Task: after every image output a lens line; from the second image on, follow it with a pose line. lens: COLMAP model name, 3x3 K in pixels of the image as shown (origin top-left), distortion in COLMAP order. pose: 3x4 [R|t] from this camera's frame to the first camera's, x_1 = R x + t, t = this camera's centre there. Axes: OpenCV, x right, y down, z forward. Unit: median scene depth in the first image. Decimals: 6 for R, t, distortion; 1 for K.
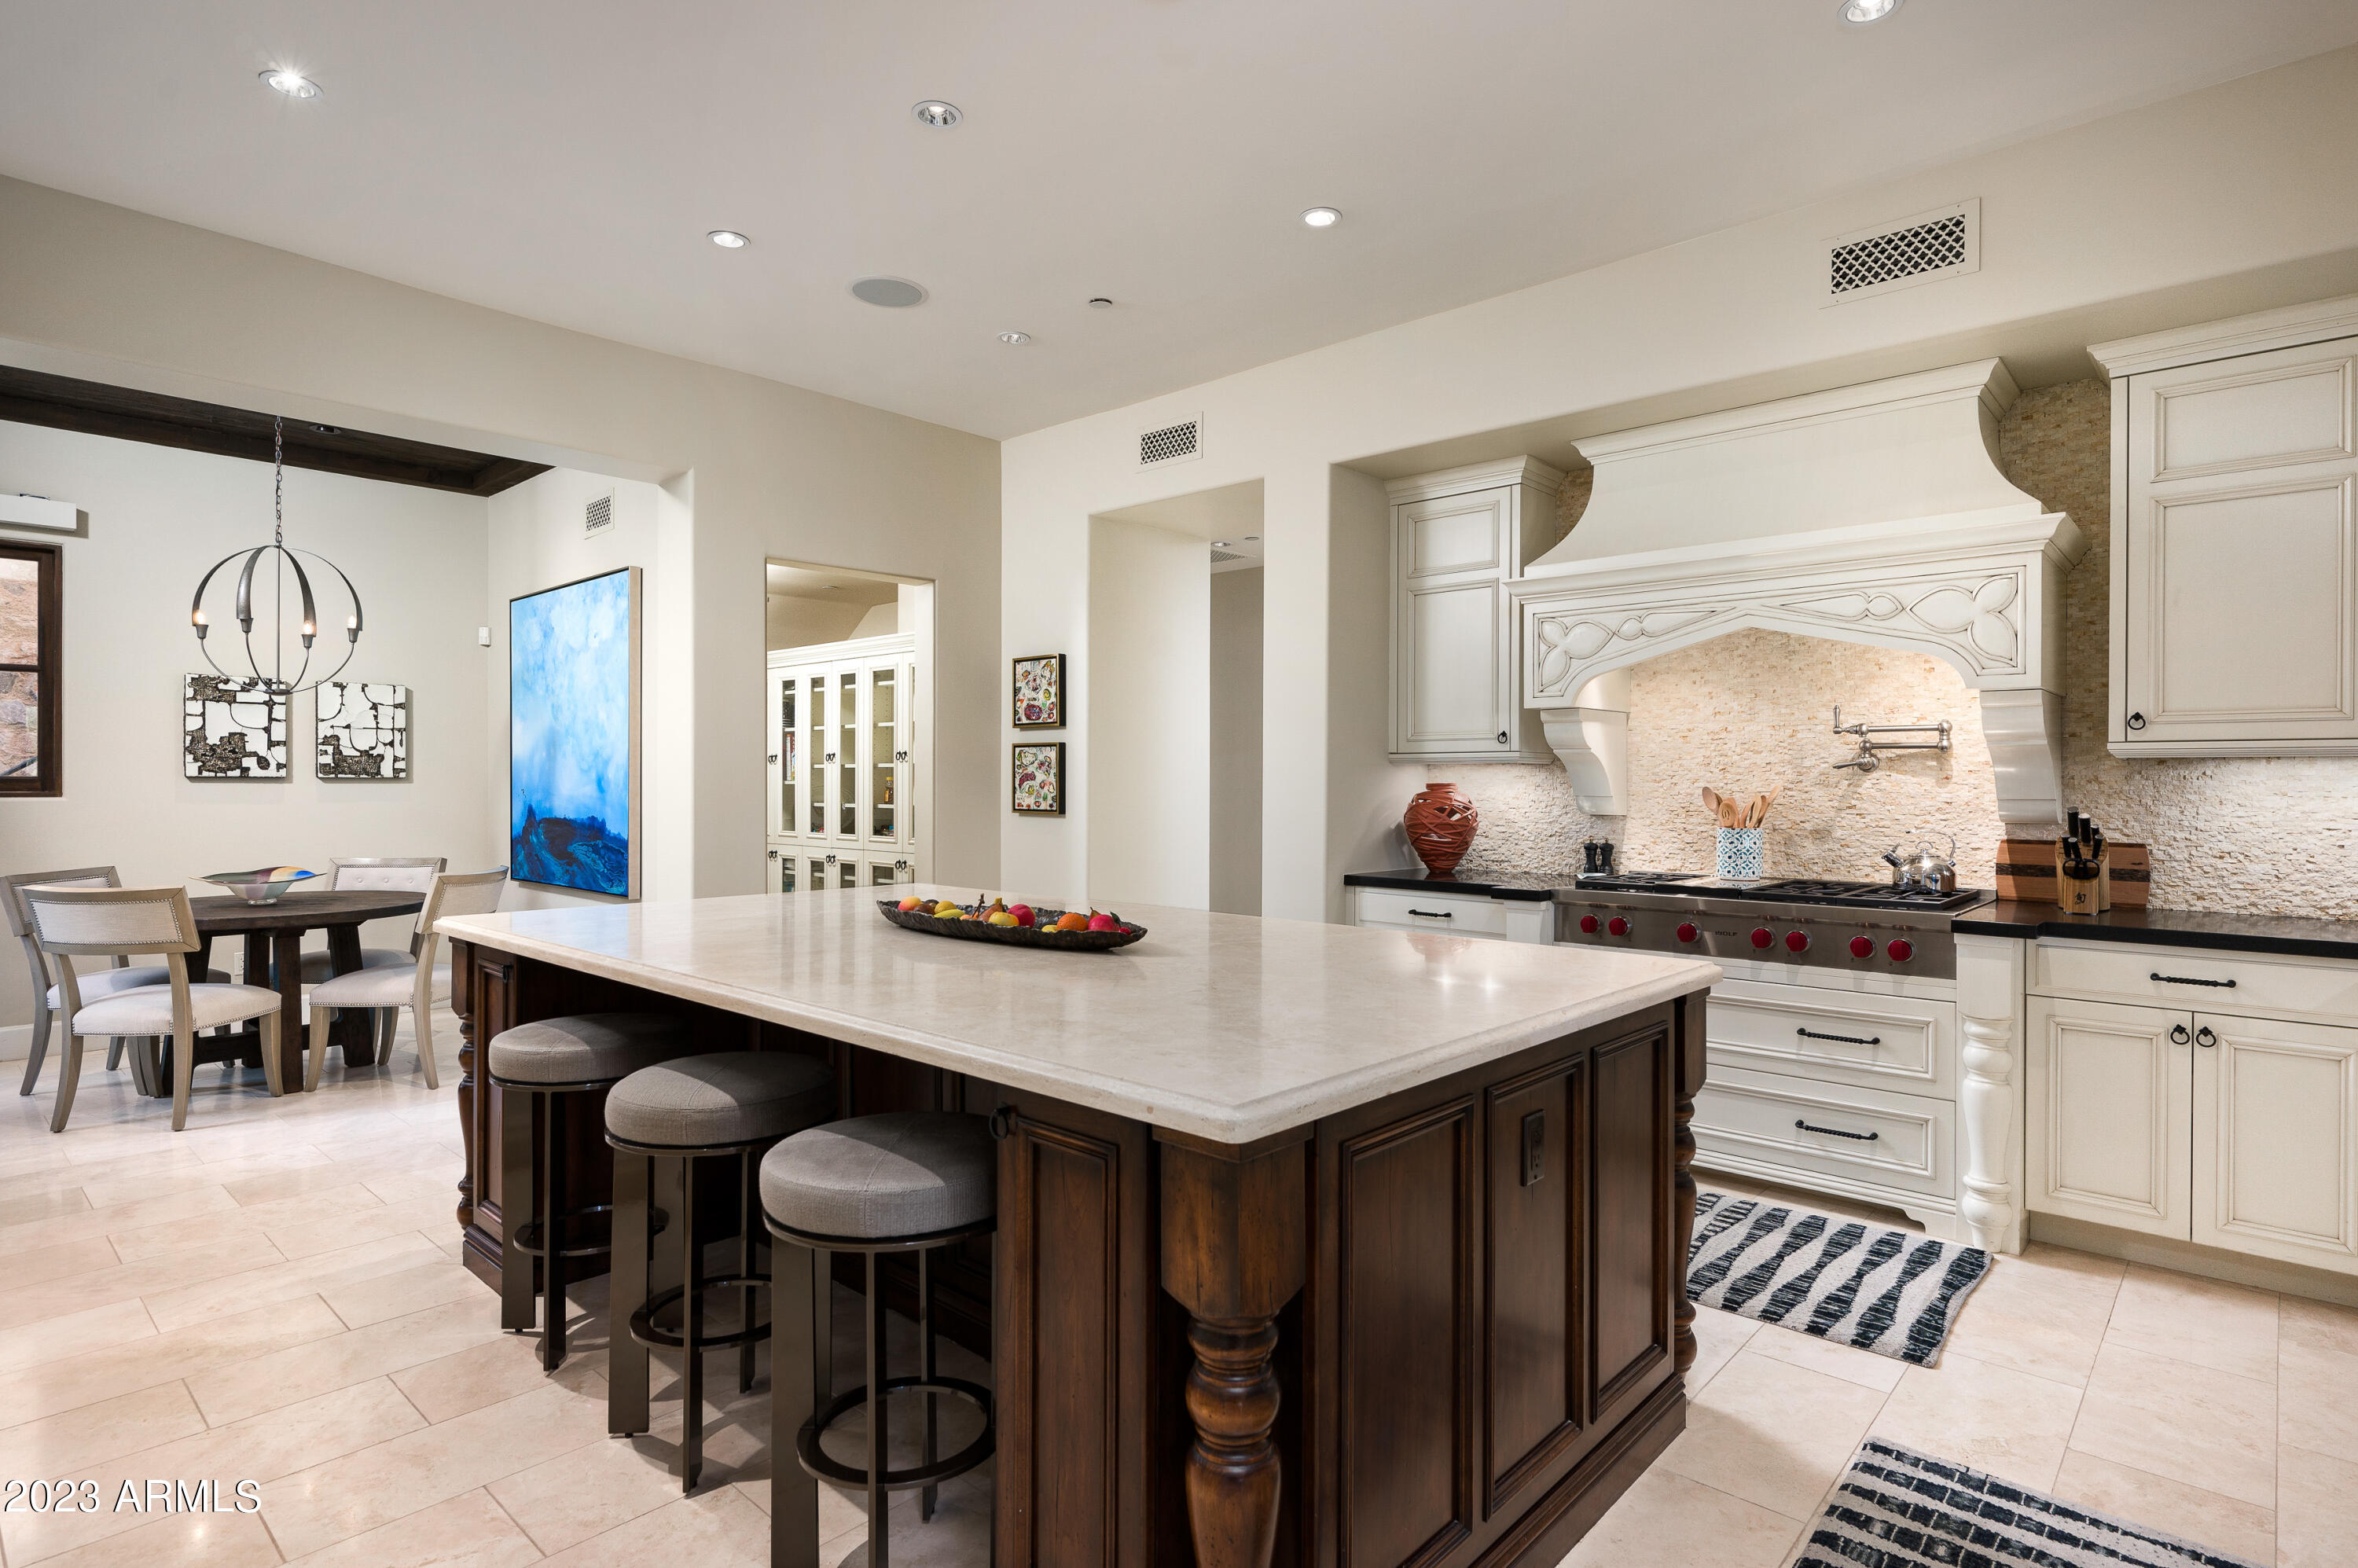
lens RADIAL K [[1207.8, 0, 1185.1], [0, 1207.8, 786.9], [0, 0, 1]] dist [0.014253, -0.000423]
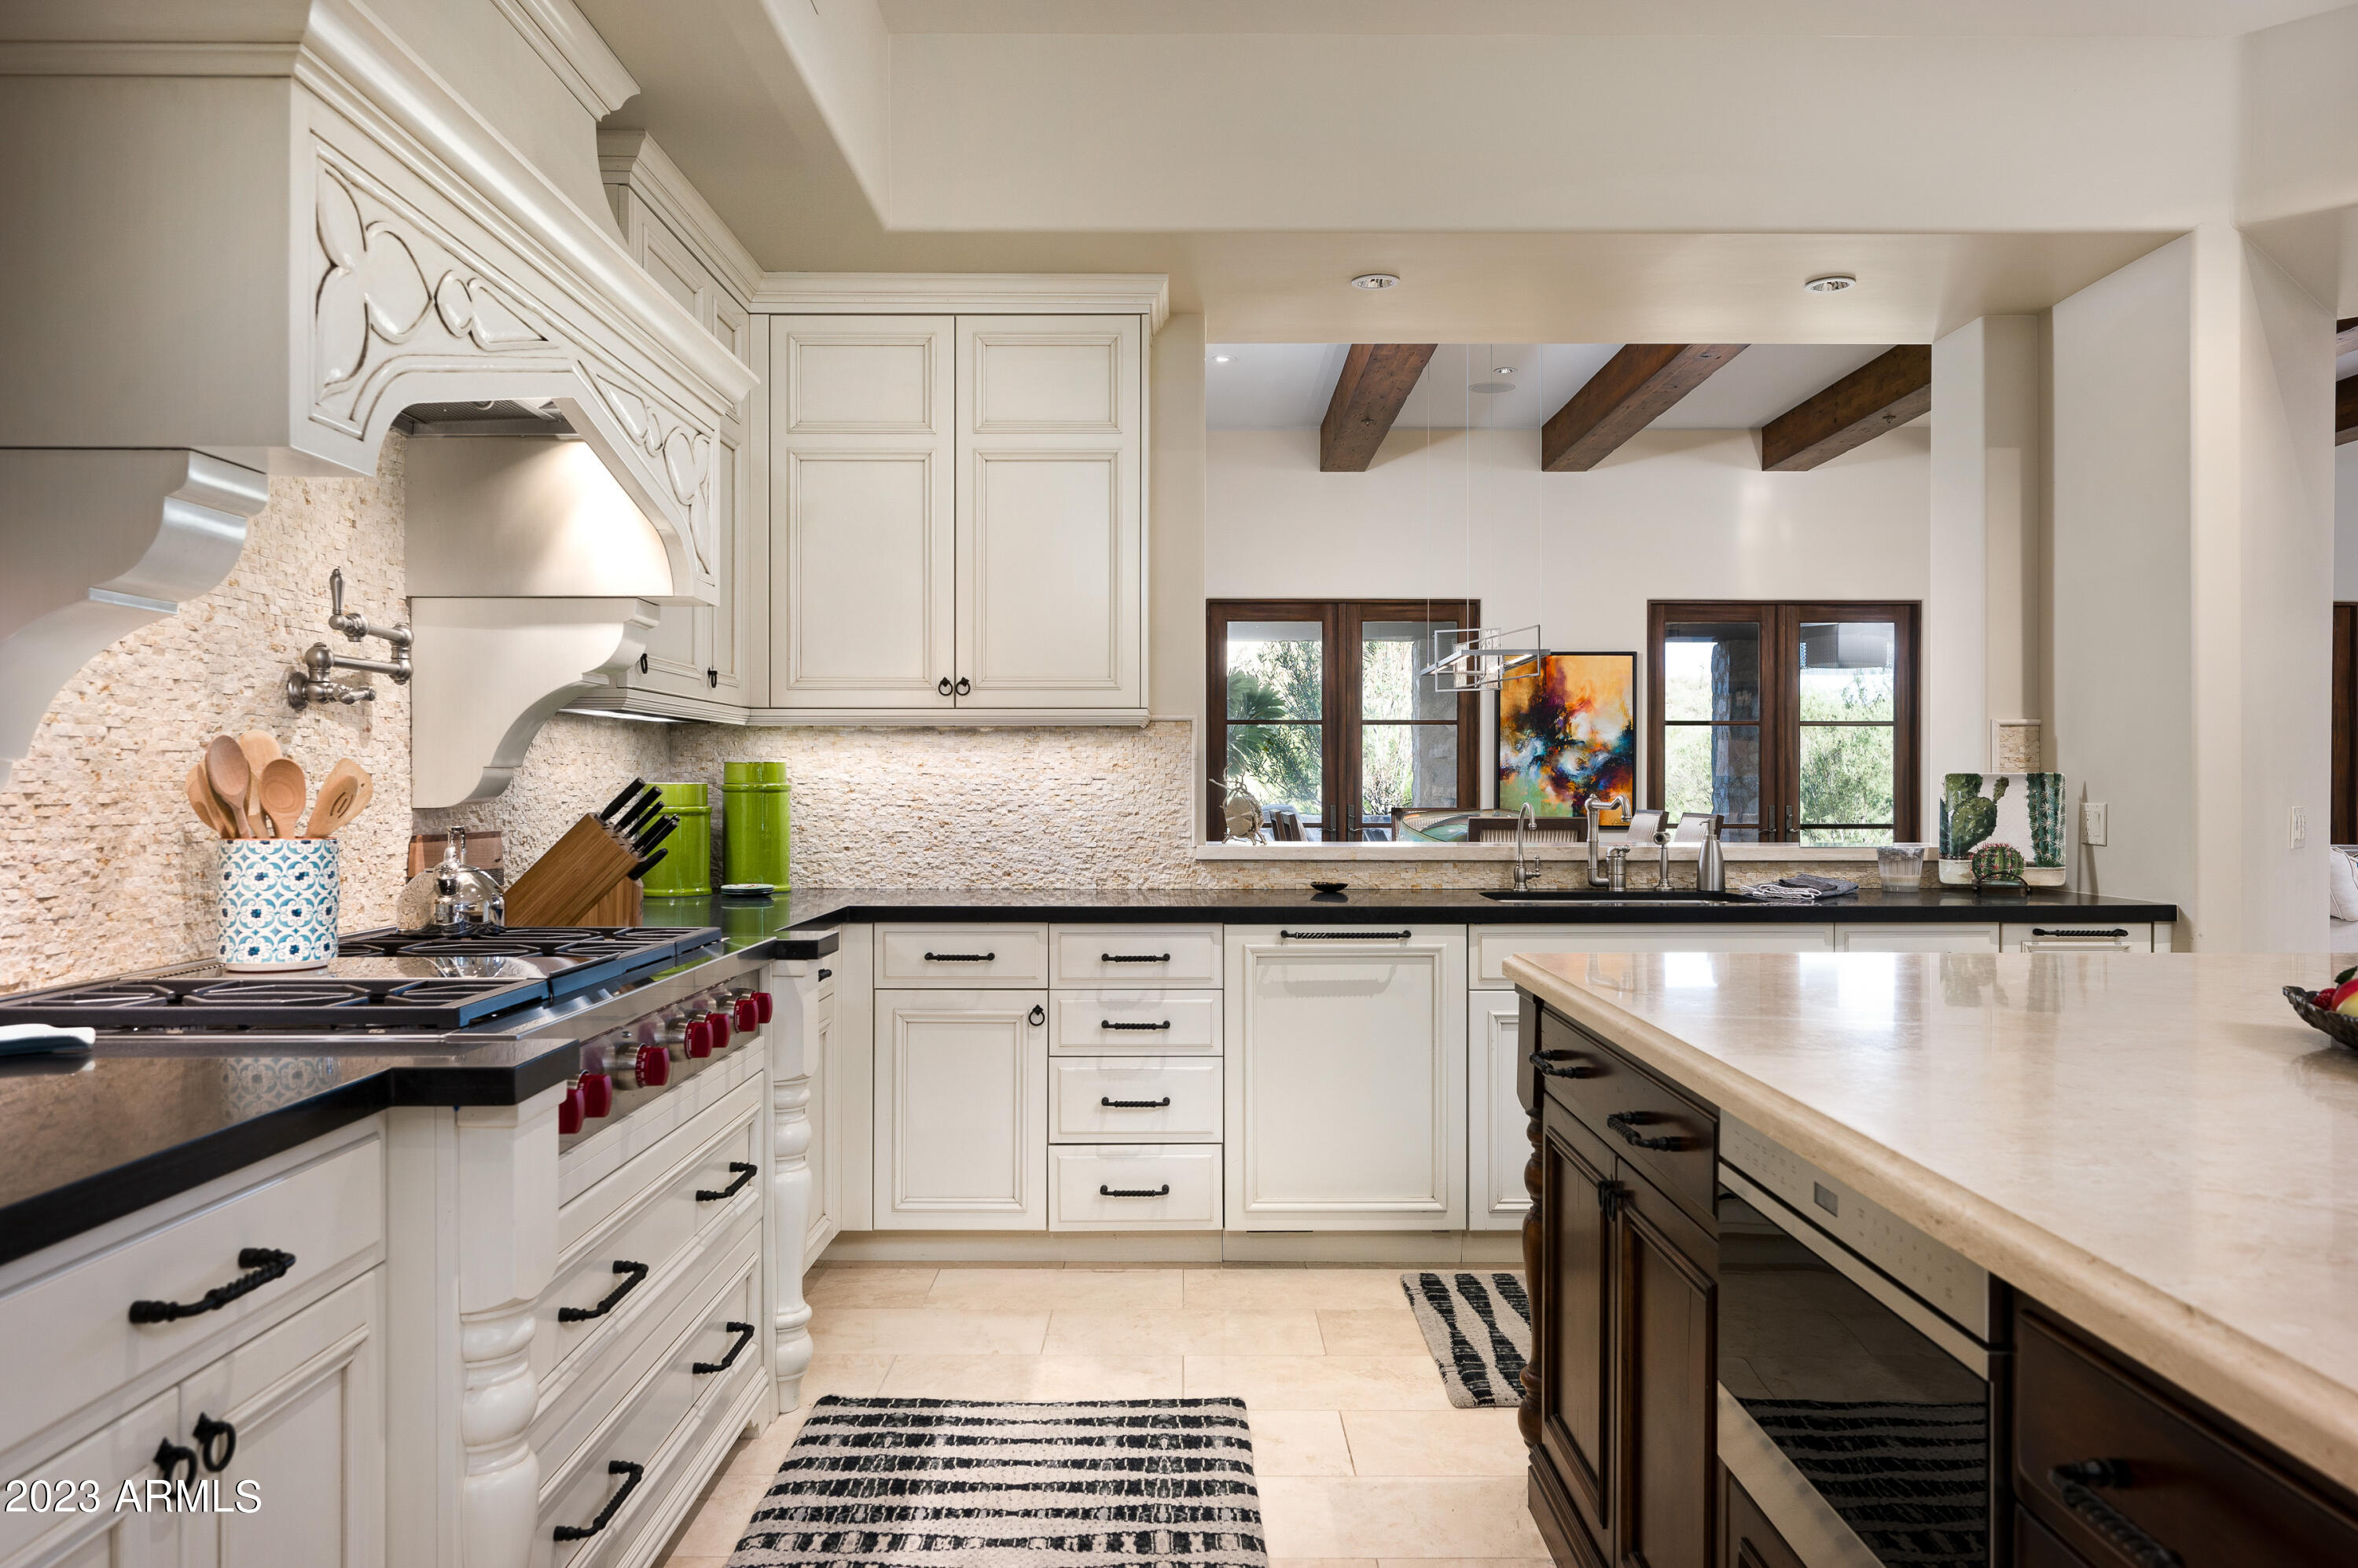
lens RADIAL K [[1659.7, 0, 1155.5], [0, 1659.7, 785.0], [0, 0, 1]] dist [-0.007213, -0.008305]
pose [[-0.671729, -0.009637, 0.740734, -0.190372], [-0.003242, 0.999944, 0.010070, 0.005714], [-0.740790, 0.004363, -0.671723, 1.422483]]
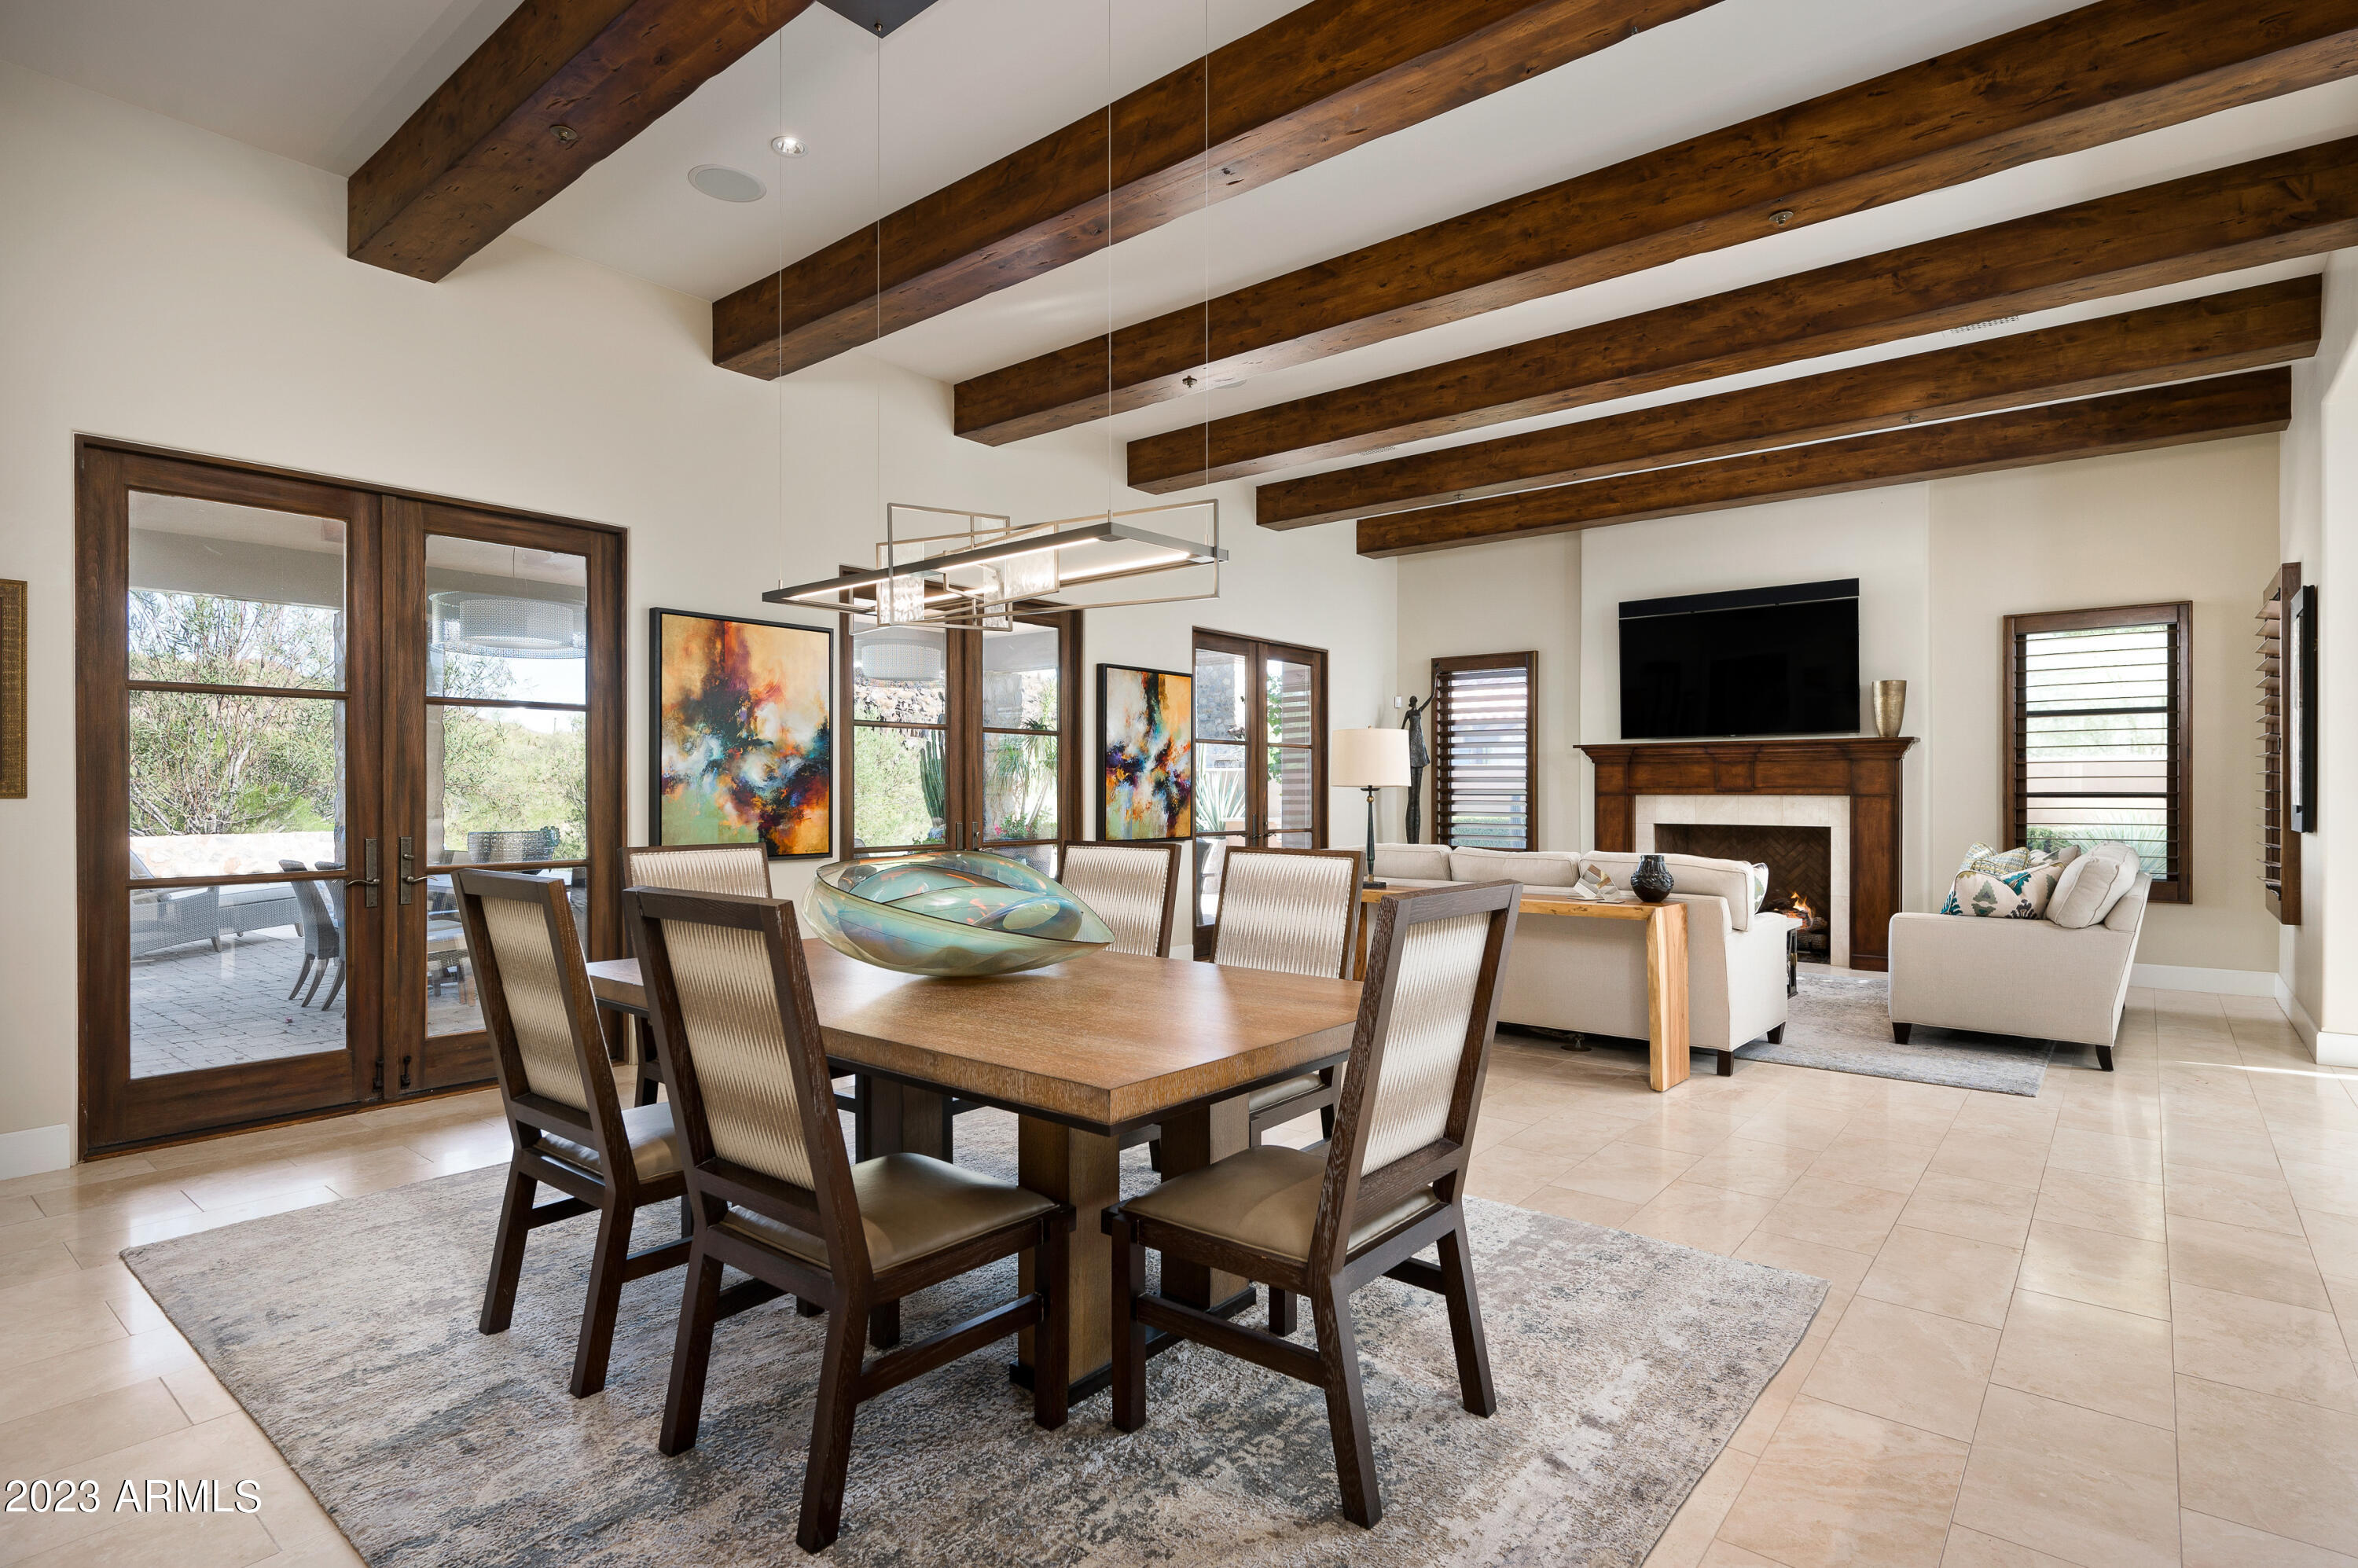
lens RADIAL K [[1207.8, 0, 1202.8], [0, 1207.8, 785.6], [0, 0, 1]] dist [0.014253, -0.000423]
pose [[-0.997988, -0.007583, -0.062954, 1.053483], [-0.007637, 0.999971, 0.000621, 0.007798], [0.062948, 0.001101, -0.998016, 0.482523]]
